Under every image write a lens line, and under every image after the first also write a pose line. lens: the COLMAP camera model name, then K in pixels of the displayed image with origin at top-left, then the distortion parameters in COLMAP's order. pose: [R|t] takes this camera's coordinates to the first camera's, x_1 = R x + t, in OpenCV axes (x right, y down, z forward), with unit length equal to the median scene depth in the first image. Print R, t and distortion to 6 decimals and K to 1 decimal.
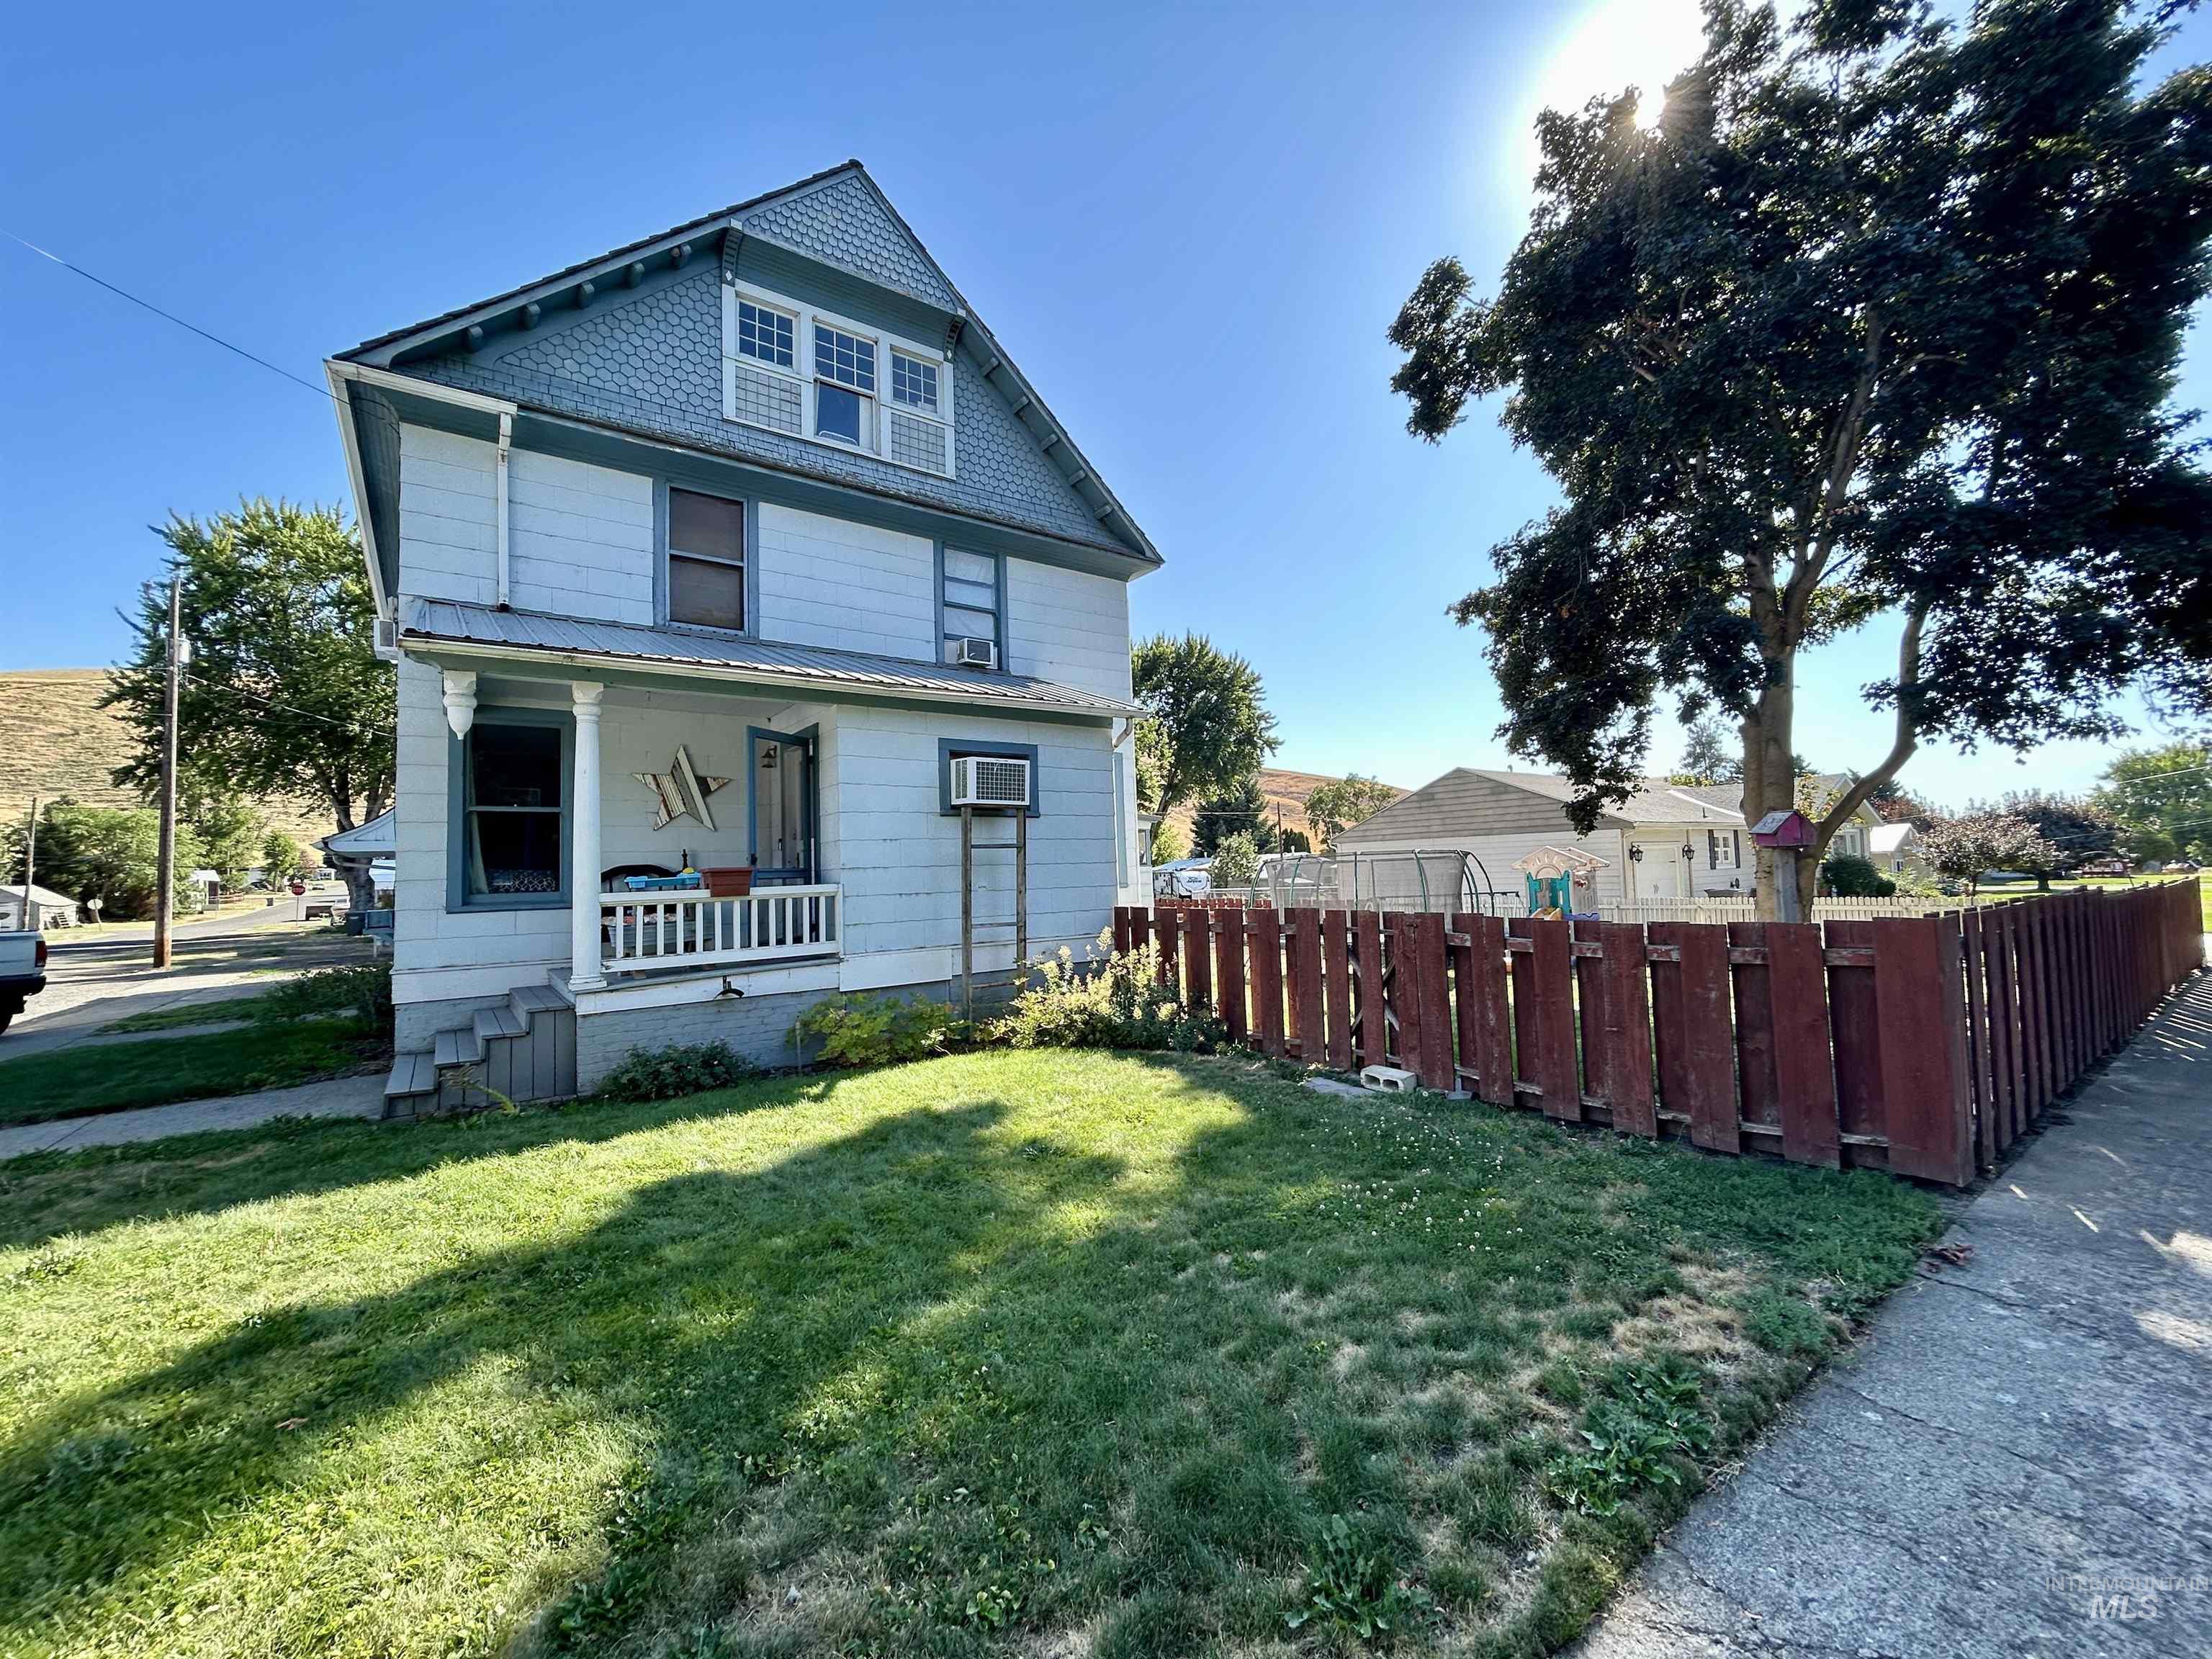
lens RADIAL K [[889.8, 0, 1101.9], [0, 889.8, 821.7], [0, 0, 1]] dist [-0.002597, 0.005051]
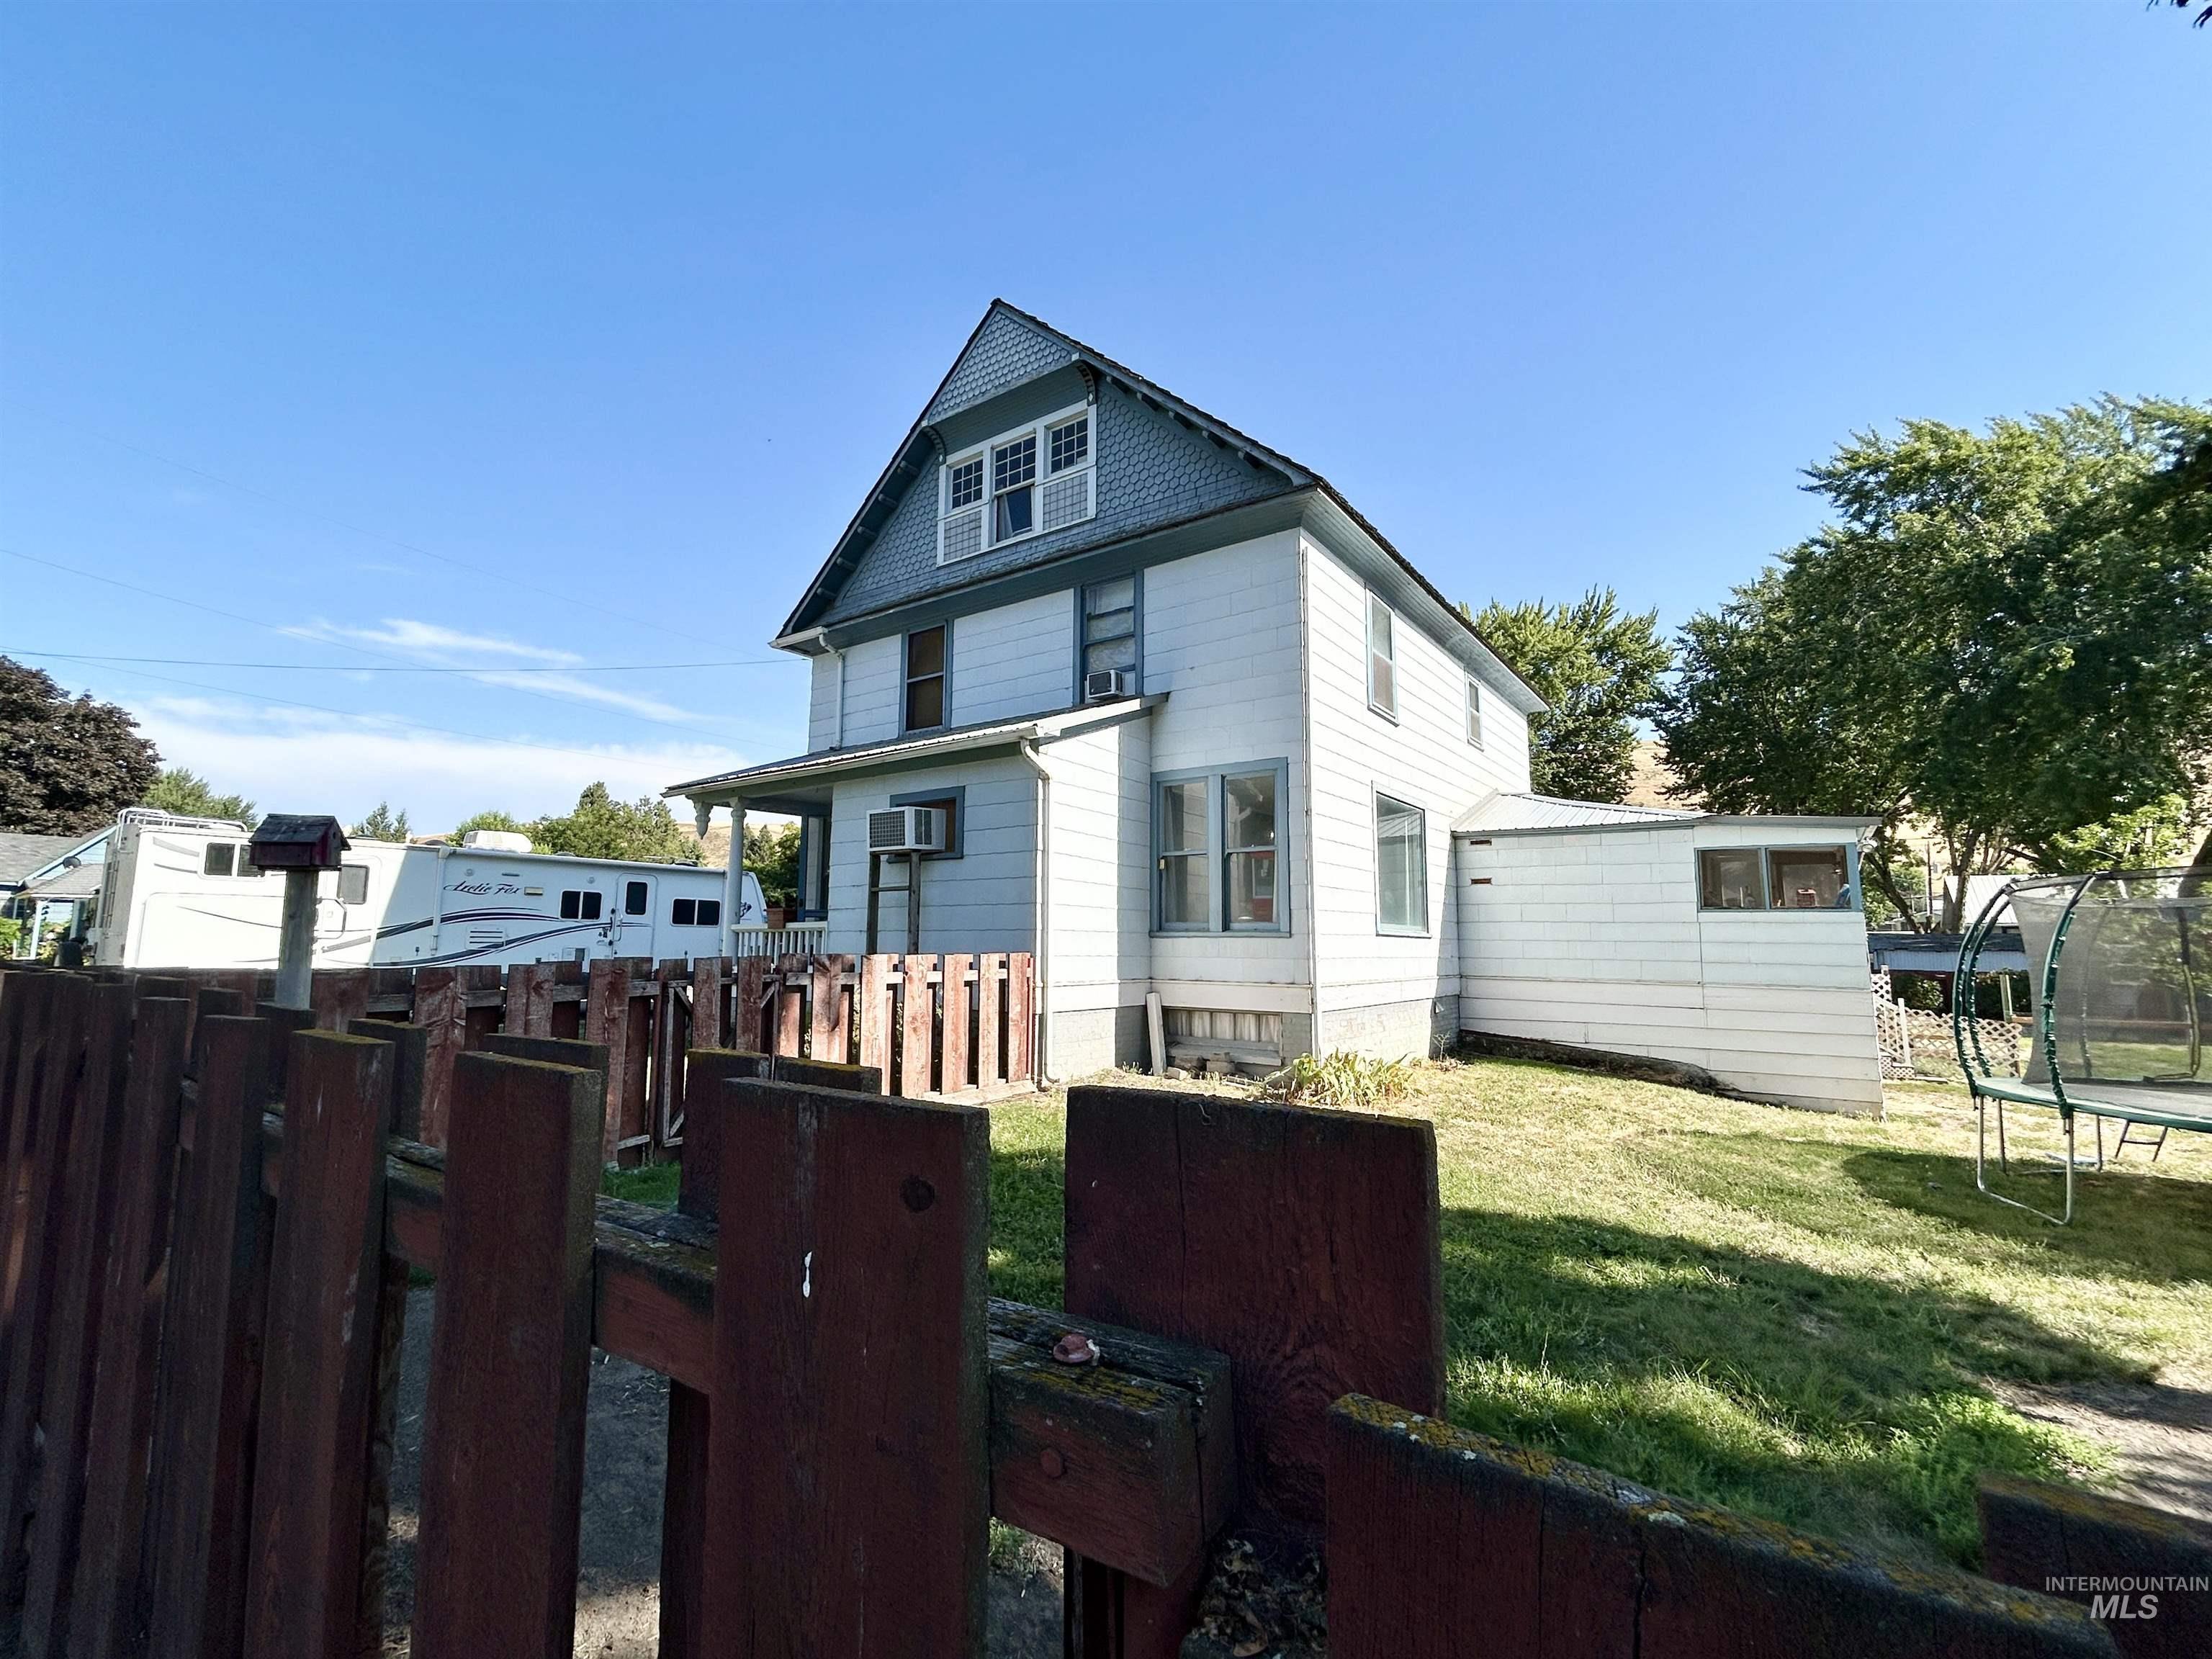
lens RADIAL K [[984.3, 0, 1106.0], [0, 984.3, 829.5], [0, 0, 1]] dist [-0.001085, -0.000083]
pose [[0.290153, -0.090186, -0.952721, 0.916646], [0.031549, 0.995910, -0.084666, 0.053438], [0.956460, -0.005491, 0.291812, 0.760172]]
